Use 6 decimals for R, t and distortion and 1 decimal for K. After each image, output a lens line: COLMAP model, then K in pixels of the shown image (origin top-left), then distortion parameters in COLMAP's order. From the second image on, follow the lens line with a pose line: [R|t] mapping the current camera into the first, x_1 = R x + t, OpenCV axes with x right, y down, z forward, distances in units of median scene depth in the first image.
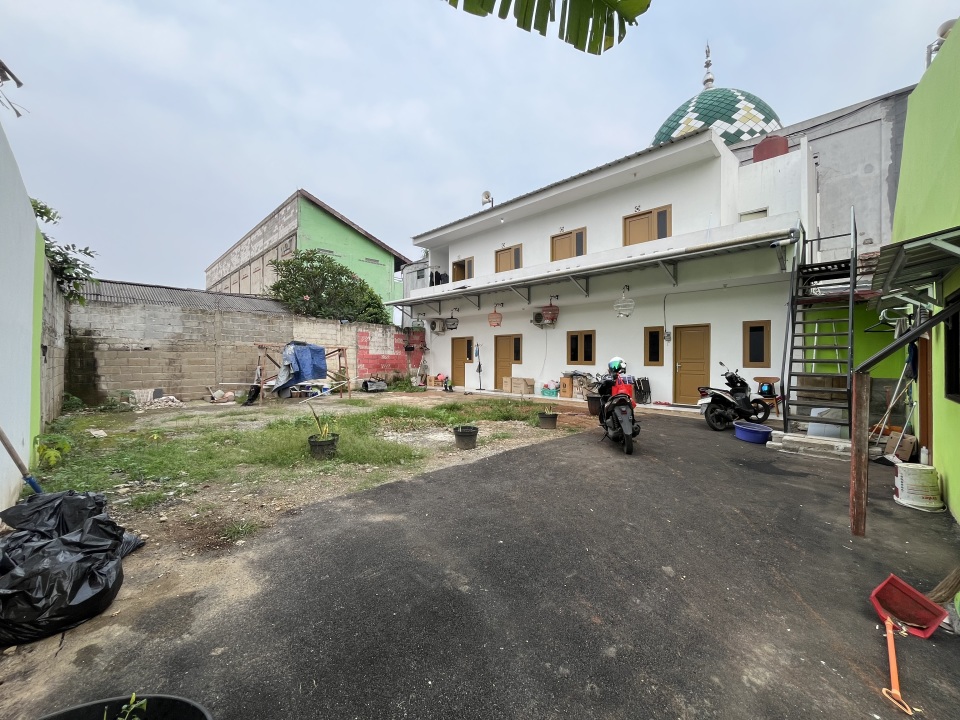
lens RADIAL K [[386.6, 0, 481.0], [0, 386.6, 357.7], [0, 0, 1]] dist [-0.004029, 0.000380]
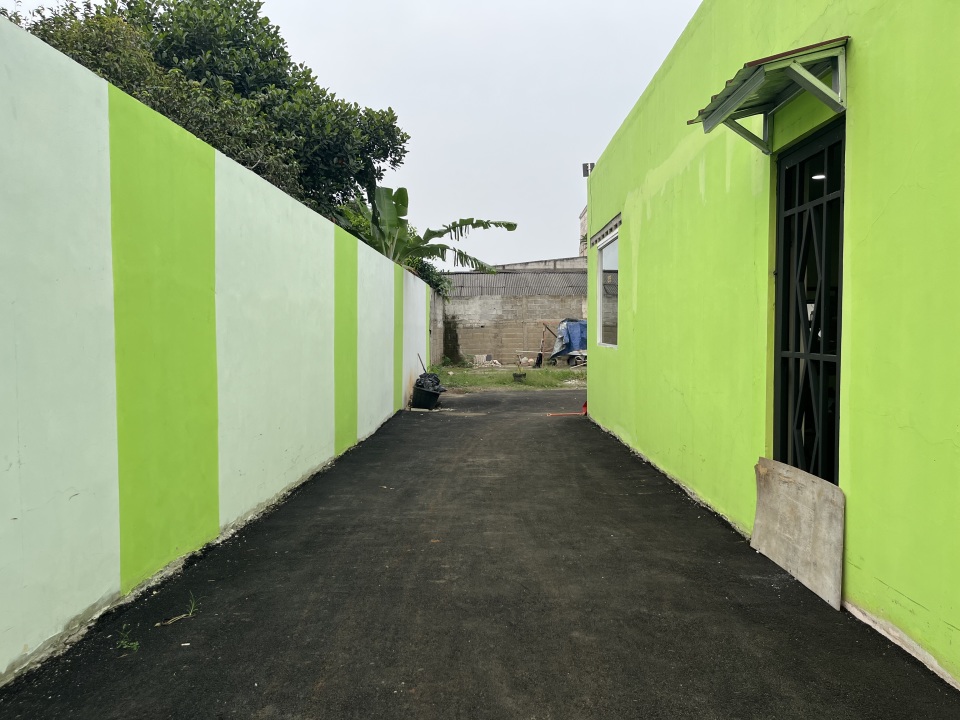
lens RADIAL K [[728.9, 0, 476.8], [0, 728.9, 361.0], [0, 0, 1]] dist [0.002040, 0.000023]
pose [[0.690285, 0.021692, -0.723213, 1.104567], [0.014788, 0.998919, 0.044077, -0.015348], [0.723387, -0.041121, 0.689217, -0.908165]]
